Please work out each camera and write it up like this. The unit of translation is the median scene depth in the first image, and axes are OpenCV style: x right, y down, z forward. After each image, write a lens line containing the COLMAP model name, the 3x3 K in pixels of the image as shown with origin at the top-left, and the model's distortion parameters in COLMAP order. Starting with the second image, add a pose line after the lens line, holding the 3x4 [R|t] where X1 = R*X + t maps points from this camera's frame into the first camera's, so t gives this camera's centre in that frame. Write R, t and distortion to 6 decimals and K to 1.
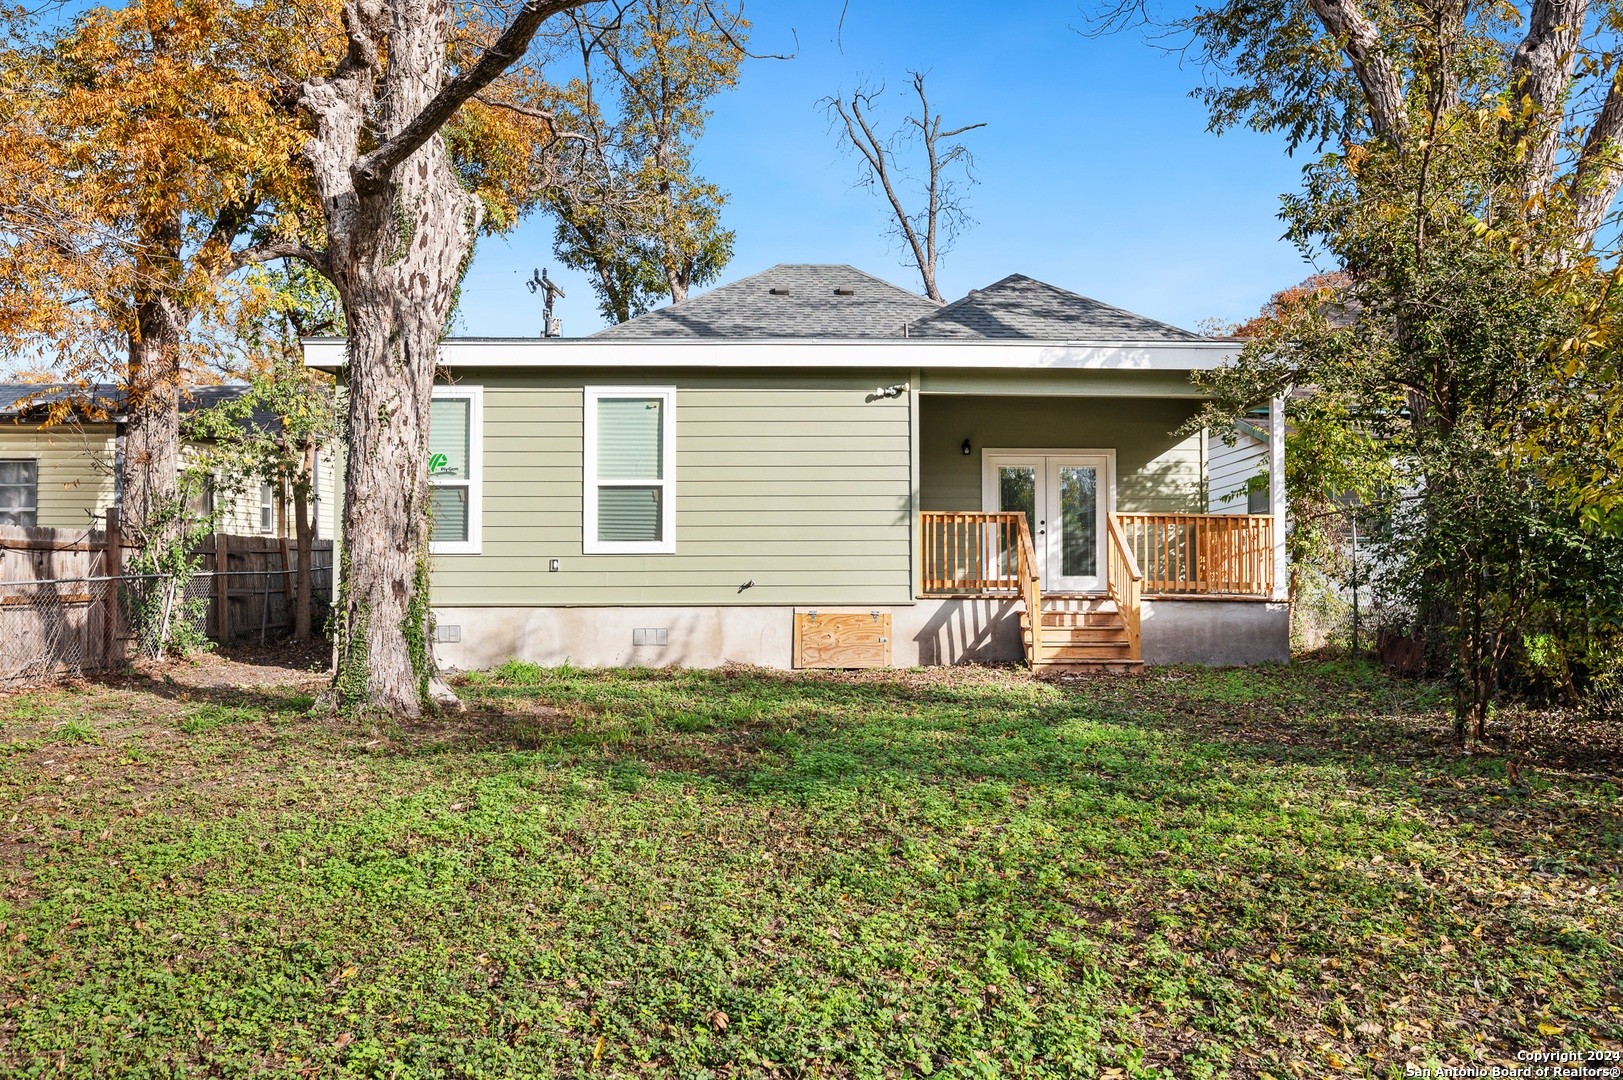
lens RADIAL K [[1116.1, 0, 811.5], [0, 1116.1, 540.0], [0, 0, 1]] dist [0.001146, 0.000308]
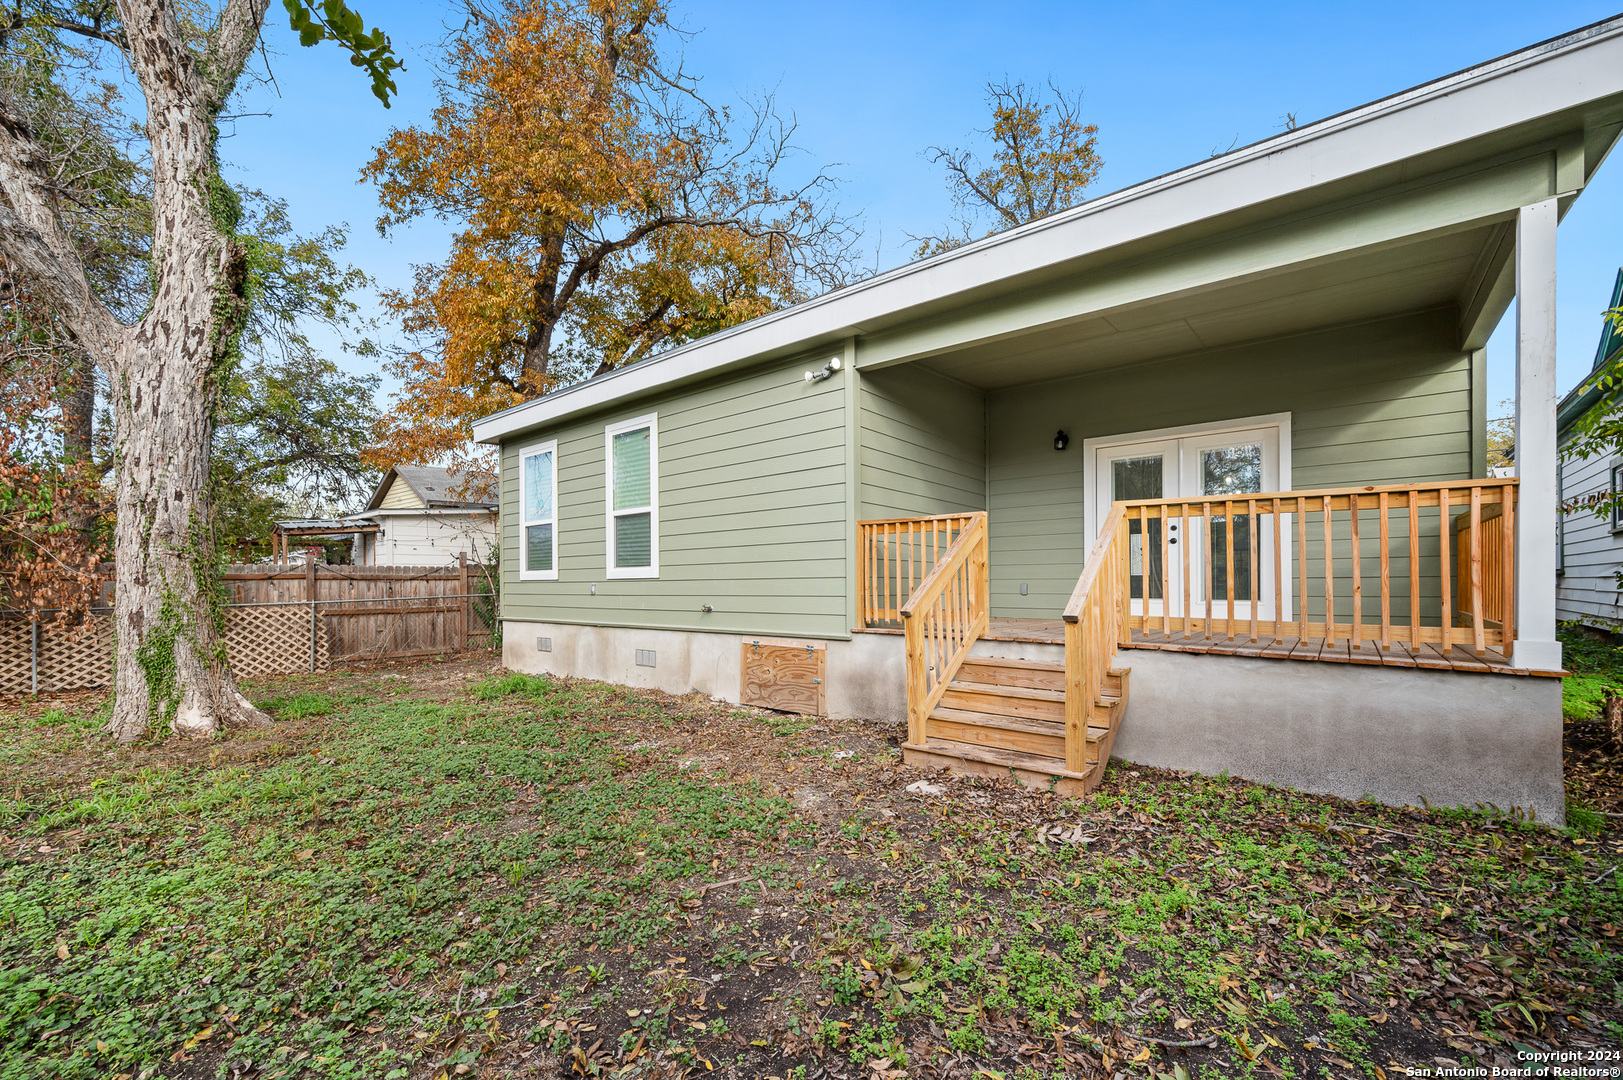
lens RADIAL K [[650.1, 0, 815.7], [0, 650.1, 588.0], [0, 0, 1]] dist [-0.000161, -0.000002]
pose [[0.776581, -0.000391, -0.630017, 0.362080], [0.024296, 0.999275, 0.029327, 0.007223], [0.629549, -0.038082, 0.776027, 0.629724]]
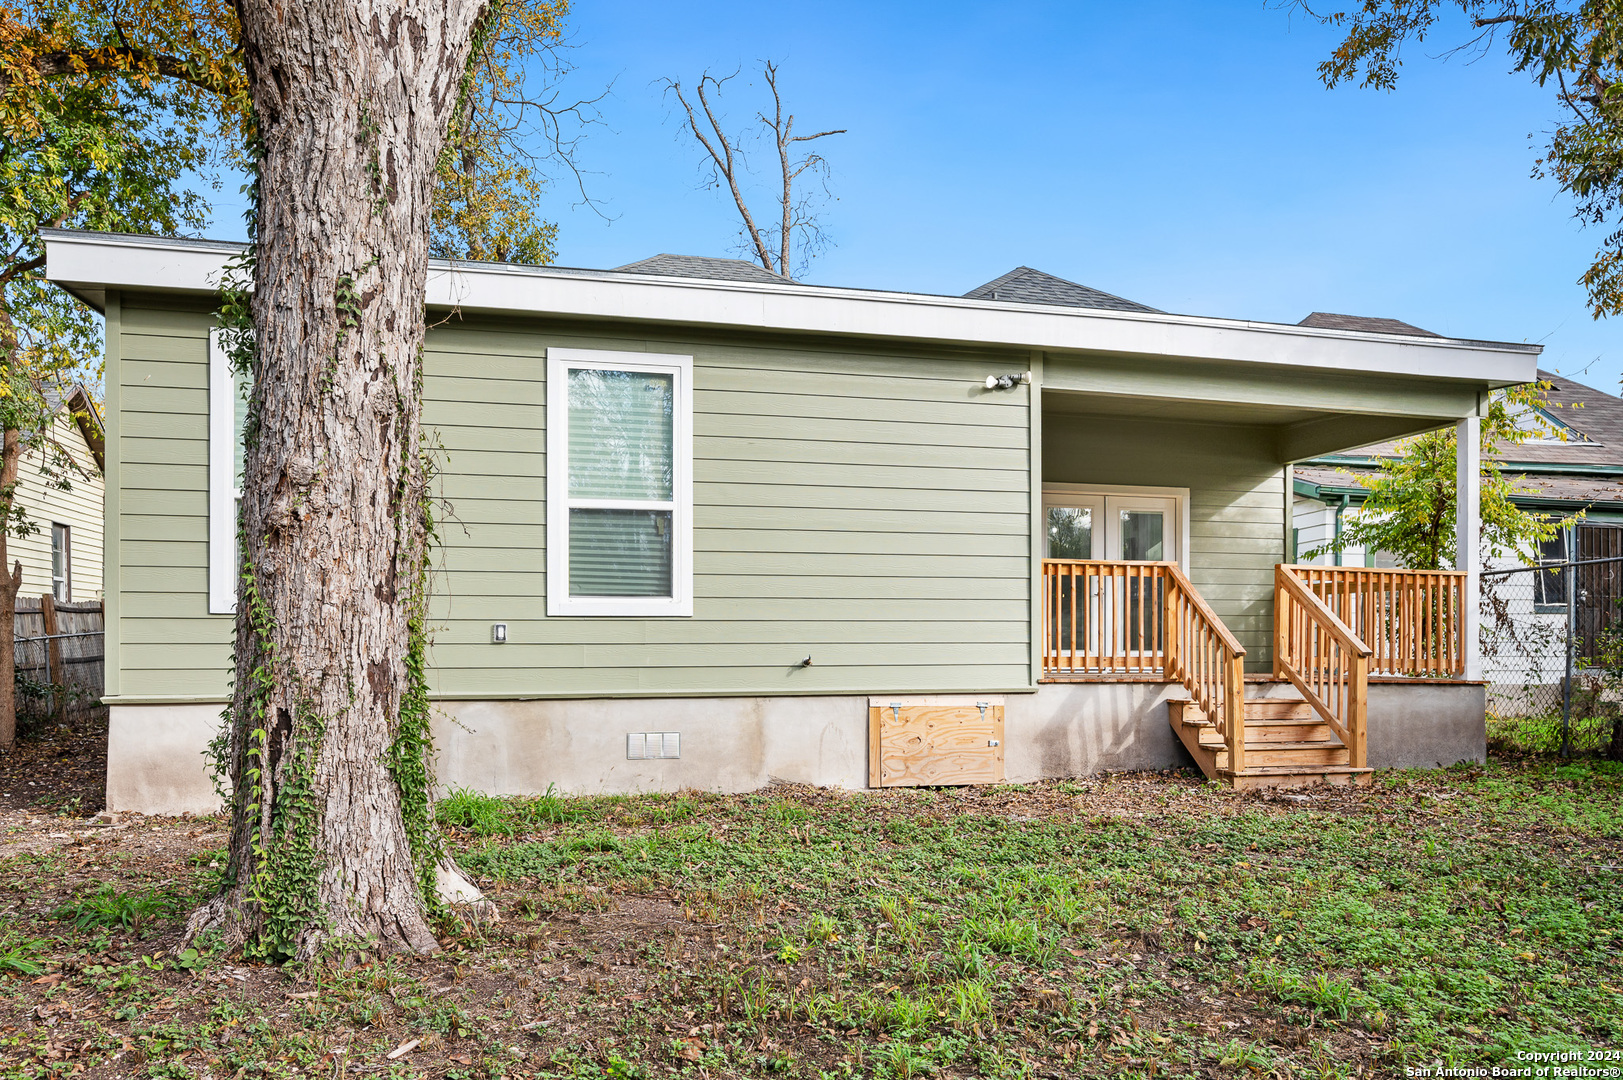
lens RADIAL K [[1155.1, 0, 817.7], [0, 1155.1, 649.7], [0, 0, 1]] dist [-0.001095, 0.000676]
pose [[0.972936, -0.000228, 0.231074, -0.206126], [-0.007163, 0.999489, 0.031147, 0.010055], [-0.230963, -0.031959, 0.972438, 0.330063]]
